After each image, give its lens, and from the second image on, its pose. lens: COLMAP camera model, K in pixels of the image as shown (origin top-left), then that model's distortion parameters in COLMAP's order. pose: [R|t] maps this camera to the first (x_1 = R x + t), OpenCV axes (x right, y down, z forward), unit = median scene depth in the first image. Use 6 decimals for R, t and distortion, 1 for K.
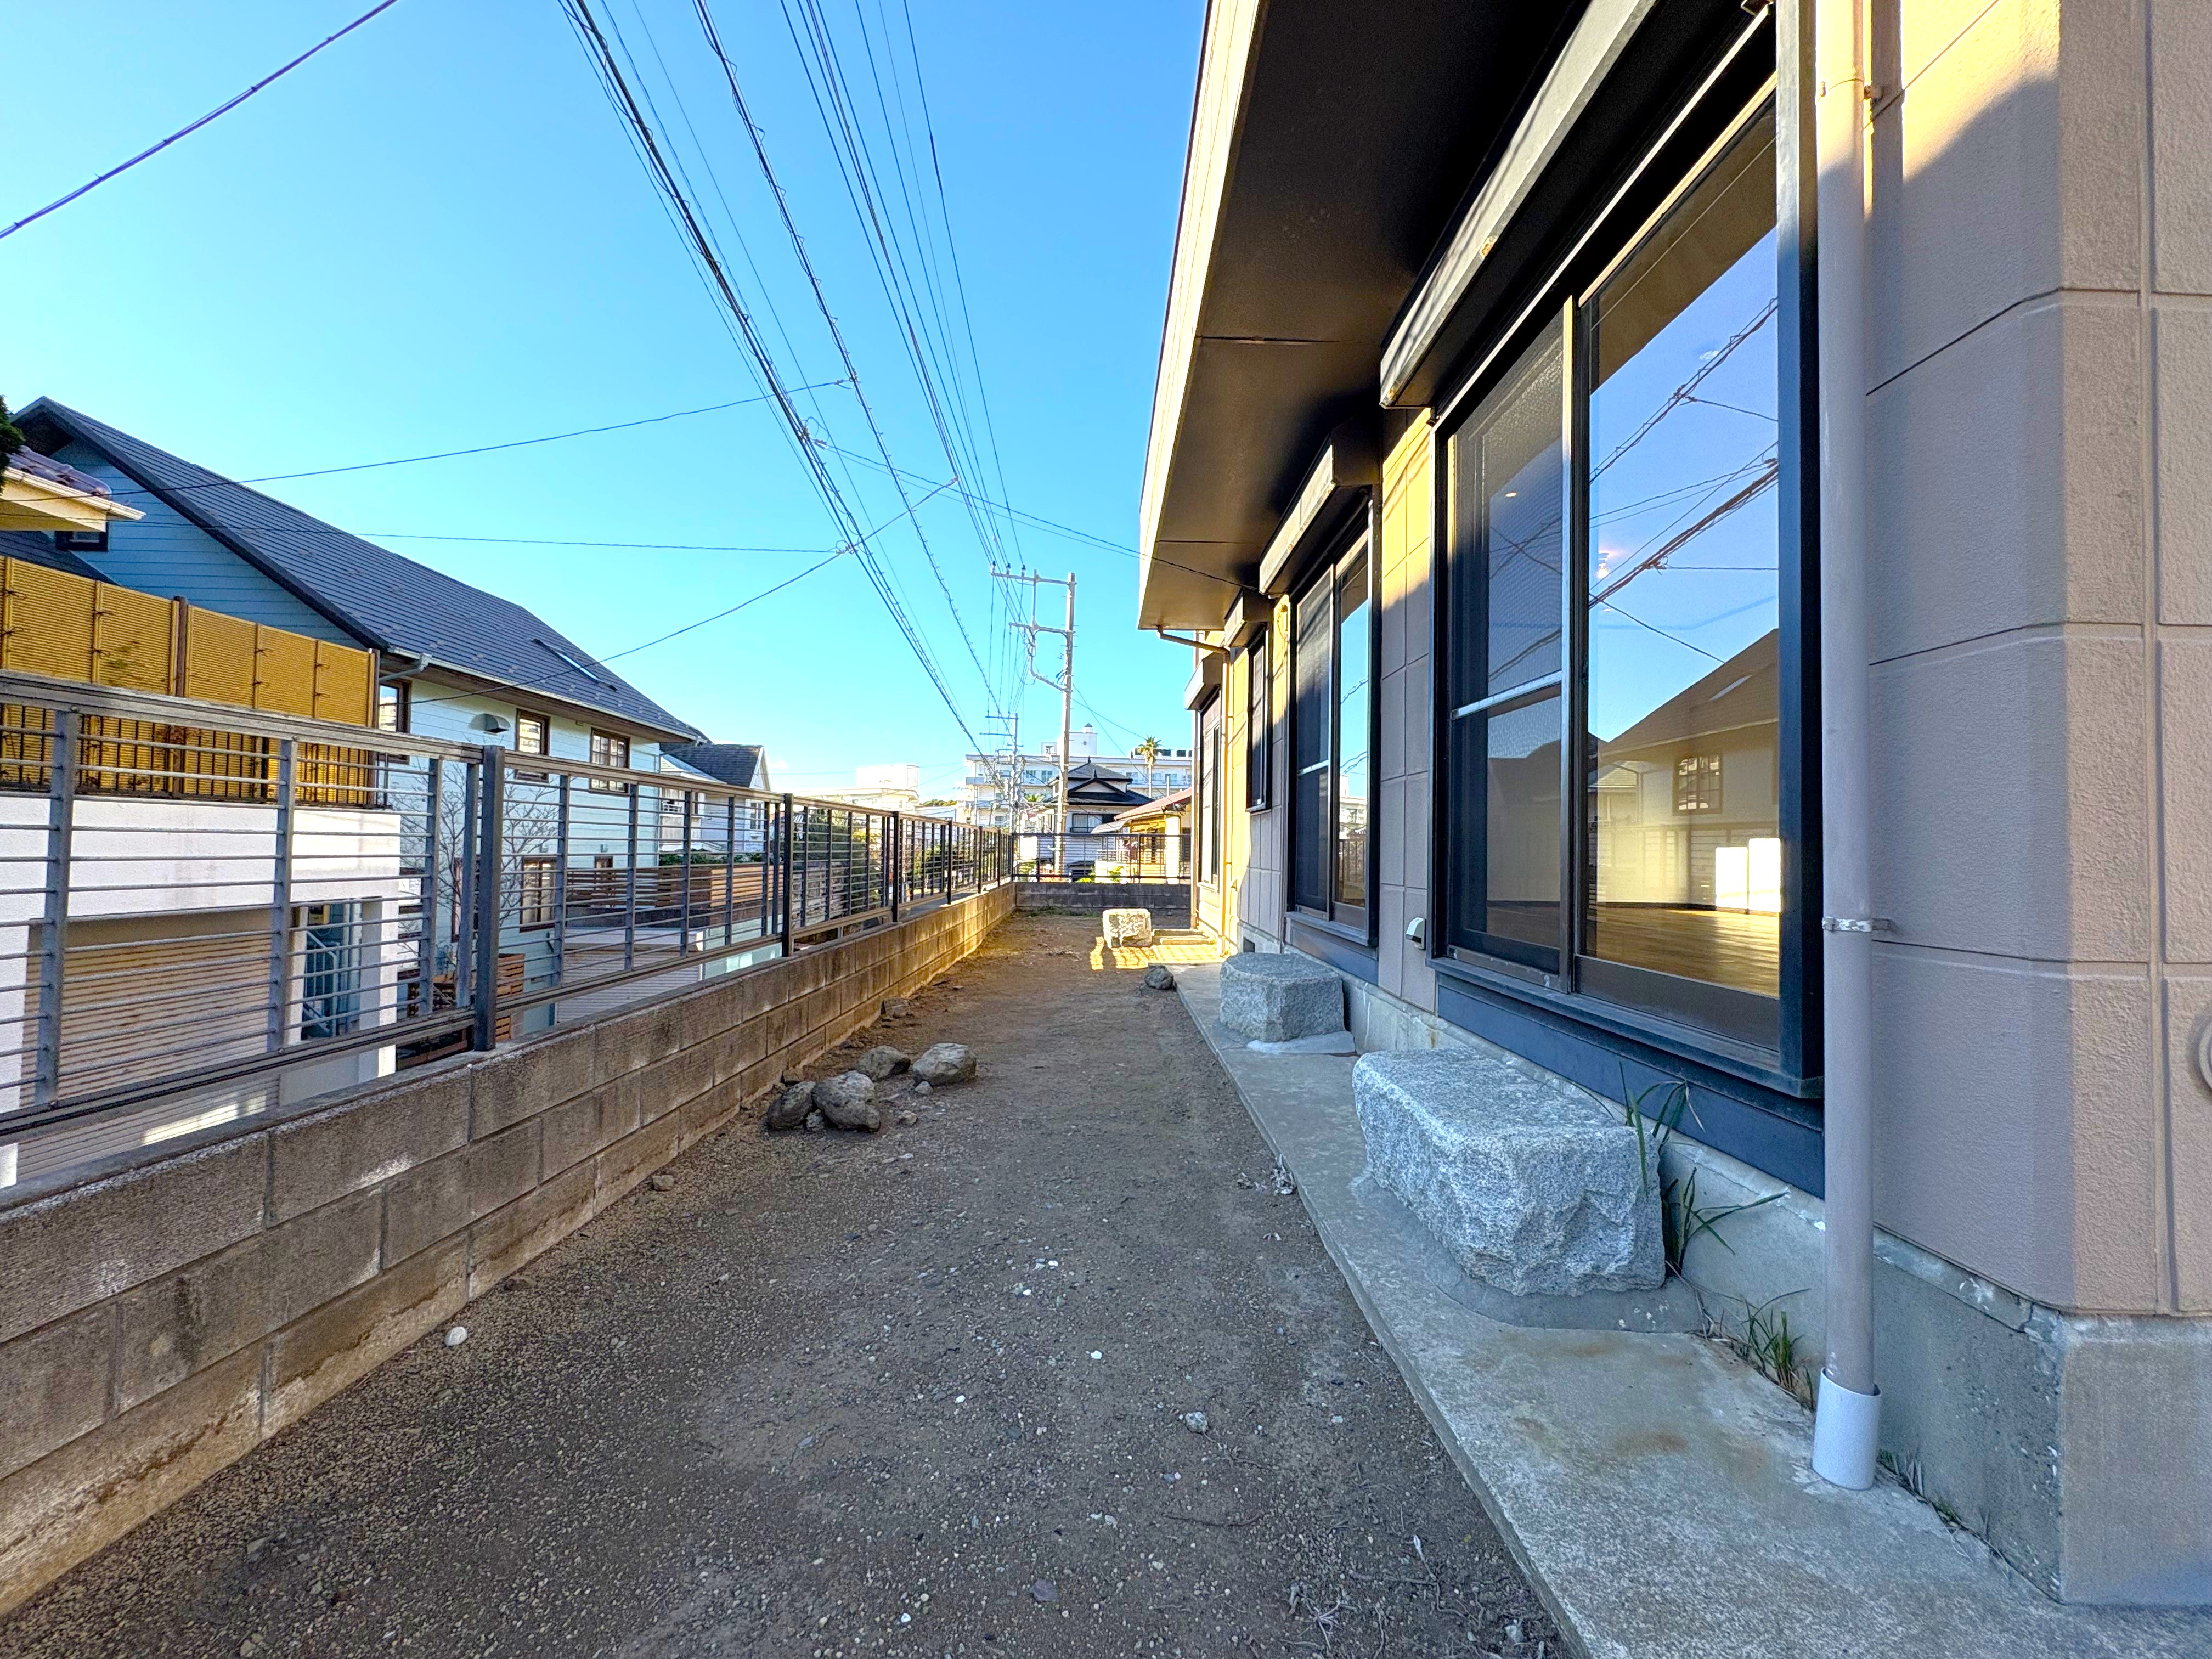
lens RADIAL K [[880.5, 0, 1104.0], [0, 880.5, 827.1], [0, 0, 1]] dist [0.000231, 0.000181]
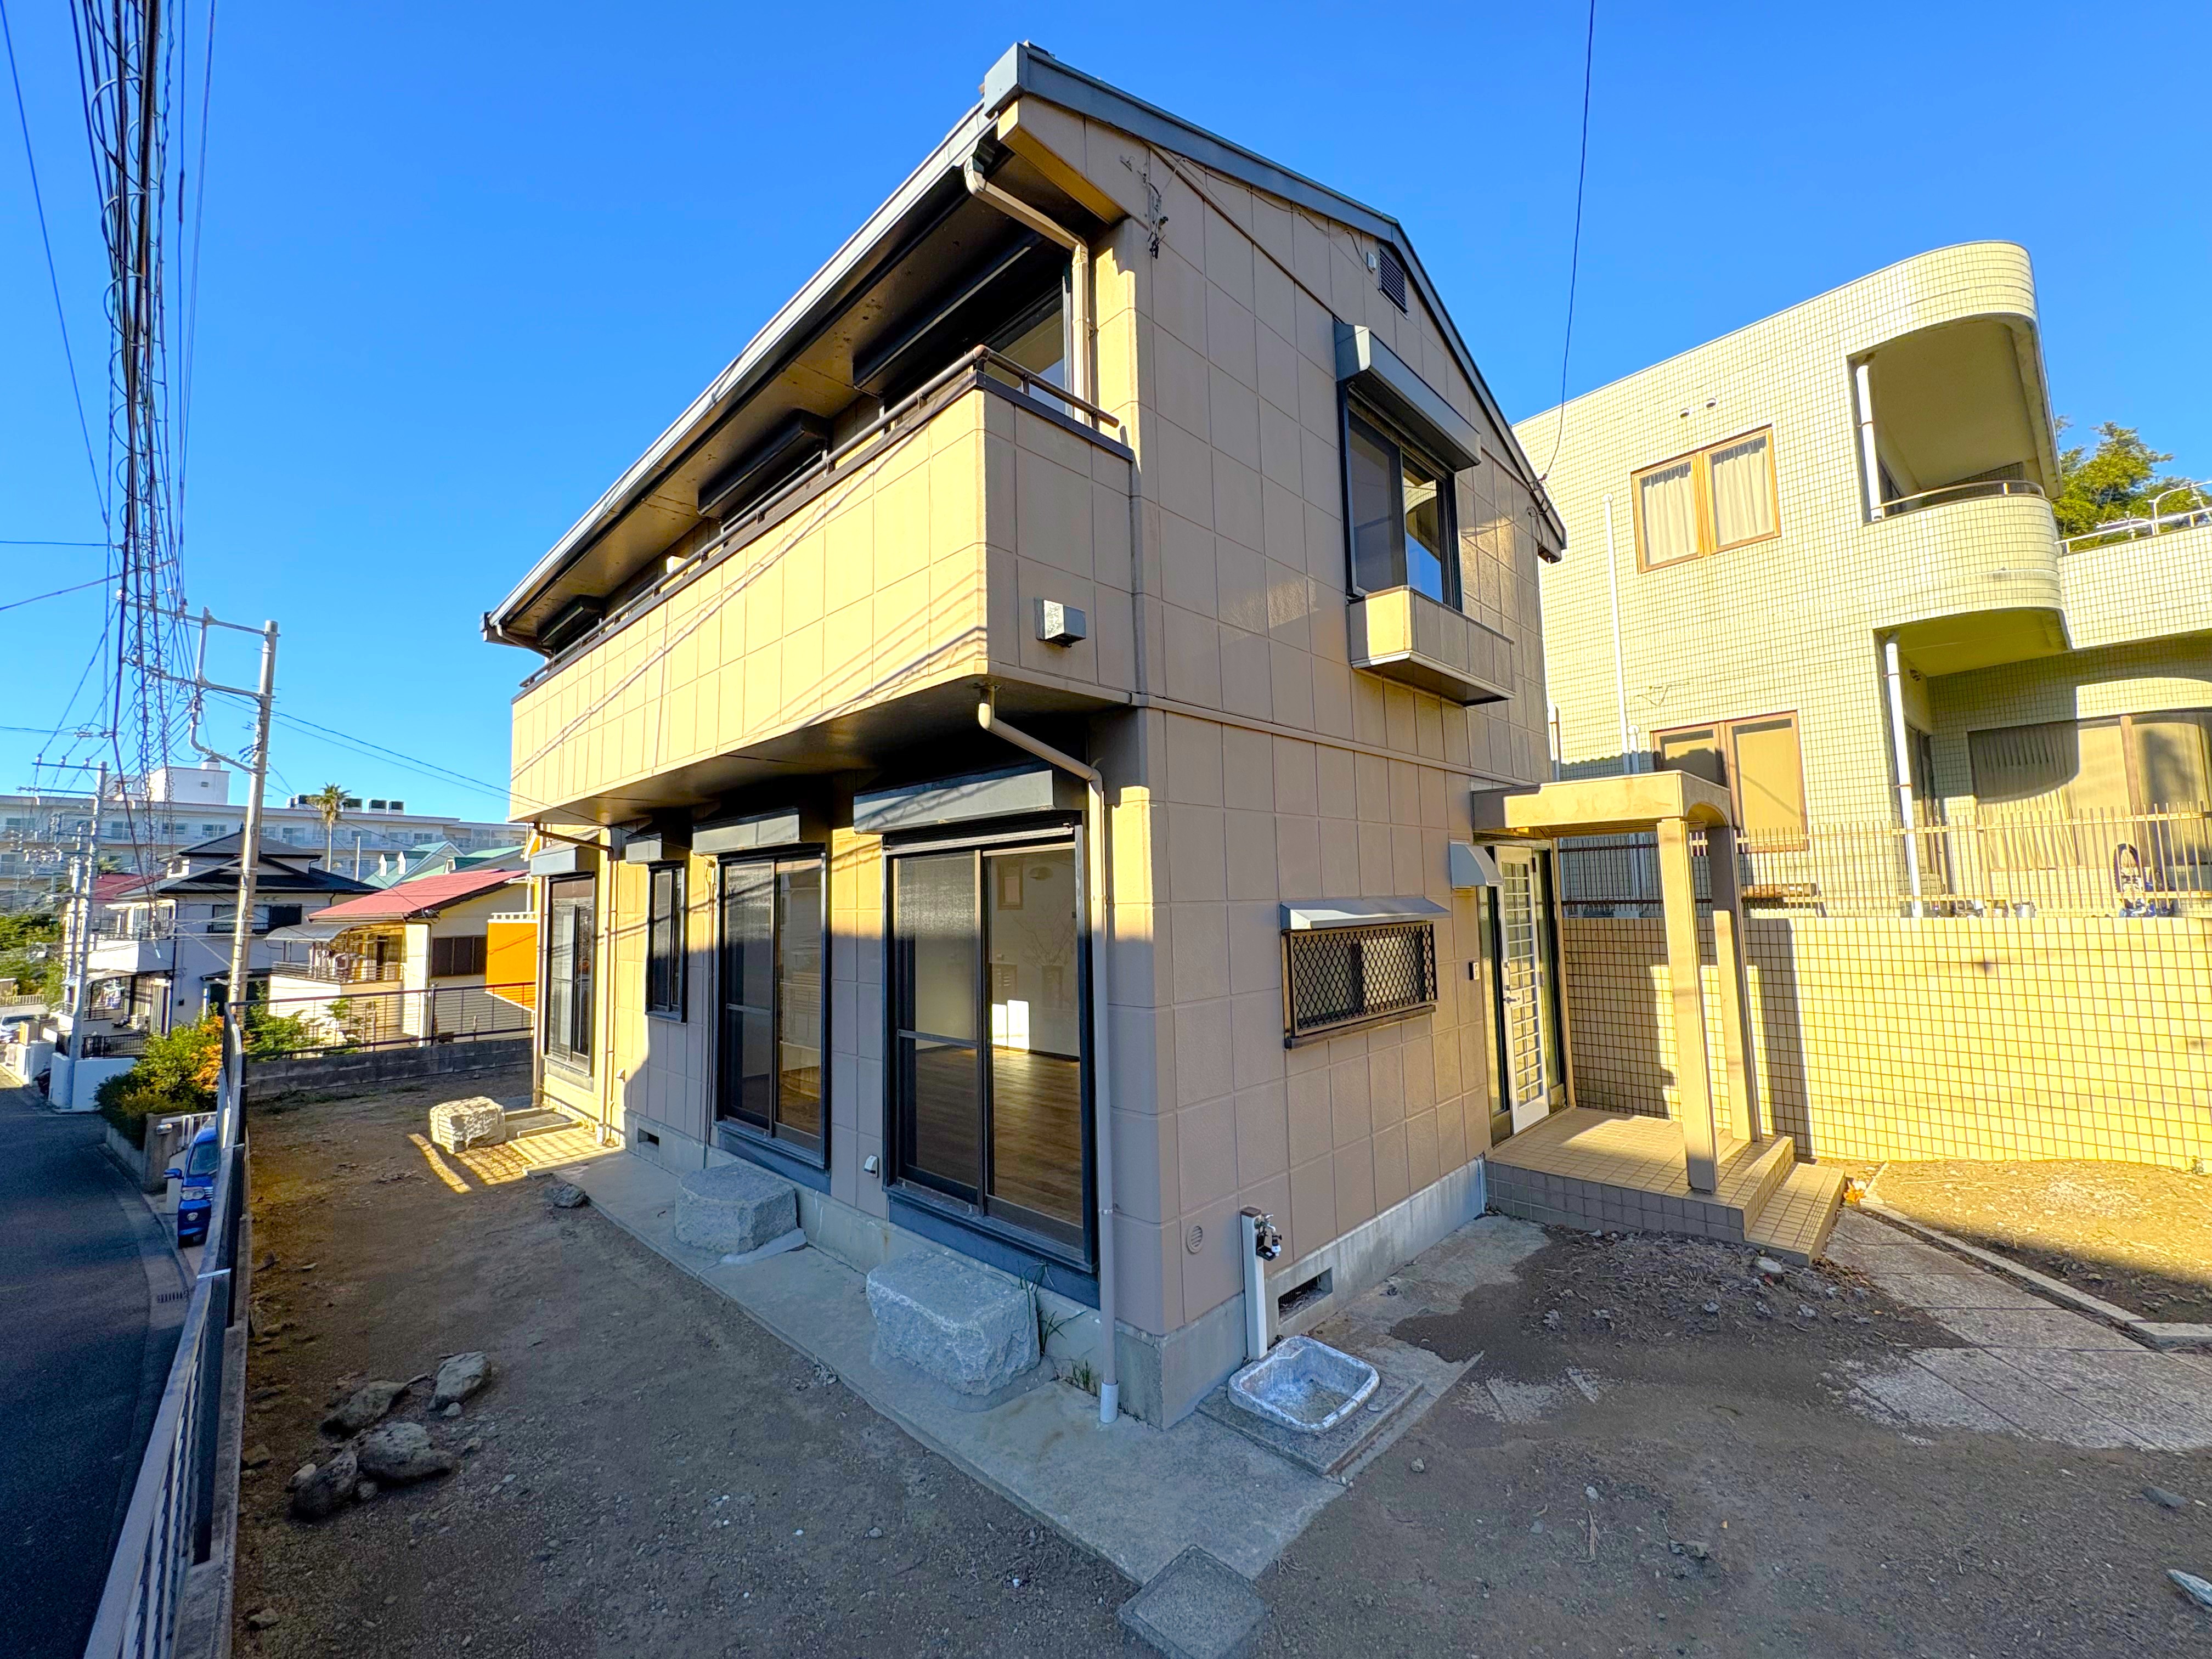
lens RADIAL K [[880.5, 0, 1101.7], [0, 880.5, 828.6], [0, 0, 1]] dist [0.000231, 0.000181]
pose [[0.706577, 0.026660, 0.707134, -0.693530], [0.016485, 0.998399, -0.054113, -0.565583], [-0.707444, 0.049892, 0.705006, -0.600073]]
